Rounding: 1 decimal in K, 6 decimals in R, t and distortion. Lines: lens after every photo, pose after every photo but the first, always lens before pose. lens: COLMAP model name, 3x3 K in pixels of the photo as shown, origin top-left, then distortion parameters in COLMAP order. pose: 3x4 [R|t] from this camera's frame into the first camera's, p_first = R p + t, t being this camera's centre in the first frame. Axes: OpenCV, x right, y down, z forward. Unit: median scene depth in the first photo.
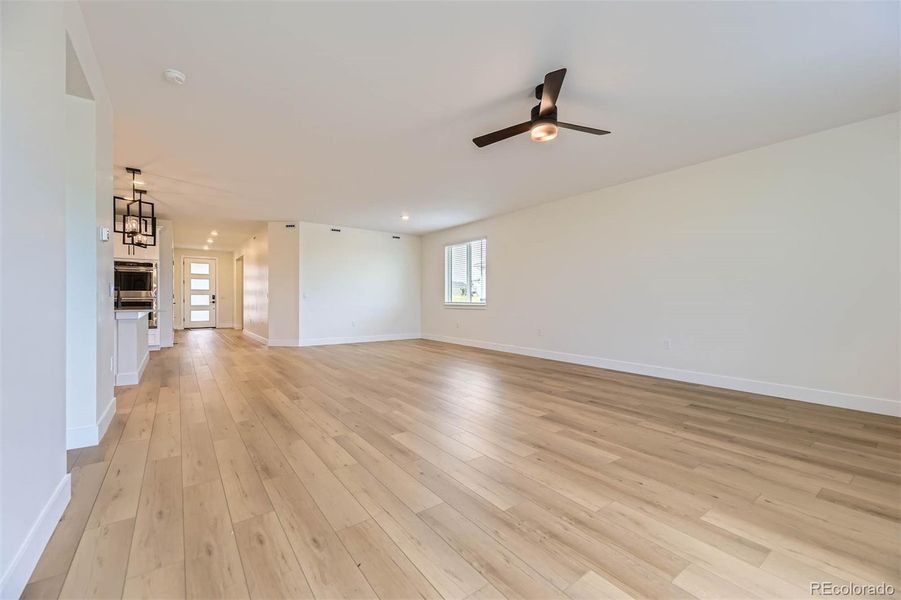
lens RADIAL K [[366.7, 0, 450.5], [0, 366.7, 300.0], [0, 0, 1]] dist [0.001953, -0.000049]
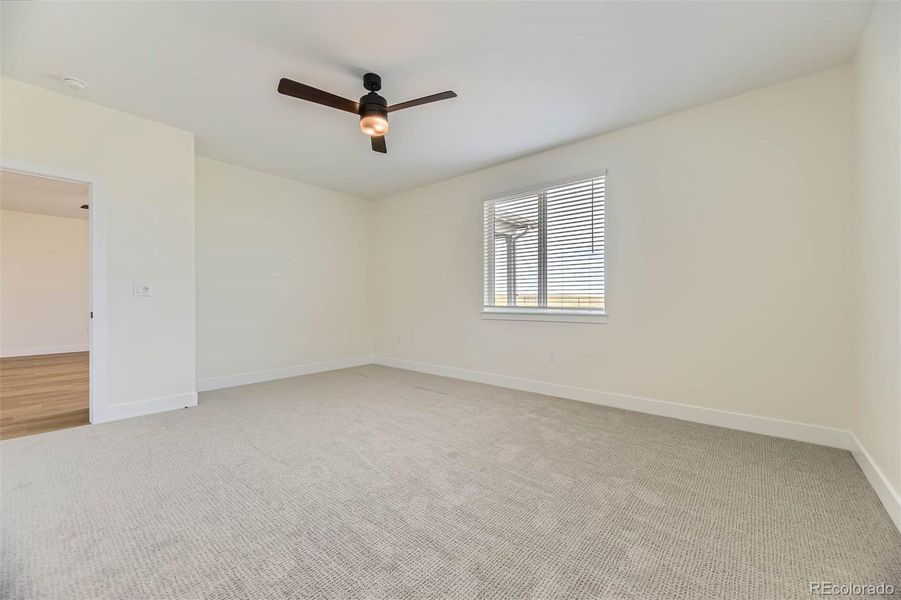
lens RADIAL K [[374.9, 0, 450.5], [0, 374.9, 300.0], [0, 0, 1]] dist [0.033711, 0.000069]
pose [[0.972611, -0.009069, 0.232260, -0.132881], [0.008648, 0.999959, 0.002831, -0.004473], [-0.232276, -0.000745, 0.972650, 0.345619]]
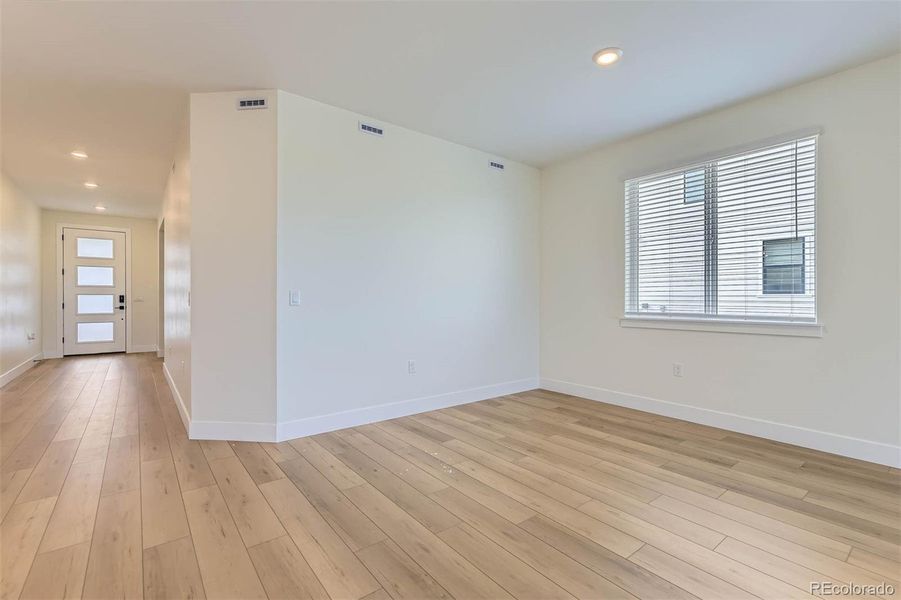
lens RADIAL K [[404.7, 0, 450.5], [0, 404.7, 300.0], [0, 0, 1]] dist [-0.012607, 0.000037]
pose [[0.999622, 0.000890, 0.027473, -0.161353], [-0.000791, 0.999993, -0.003585, -0.004755], [-0.027476, 0.003562, 0.999616, 0.384949]]
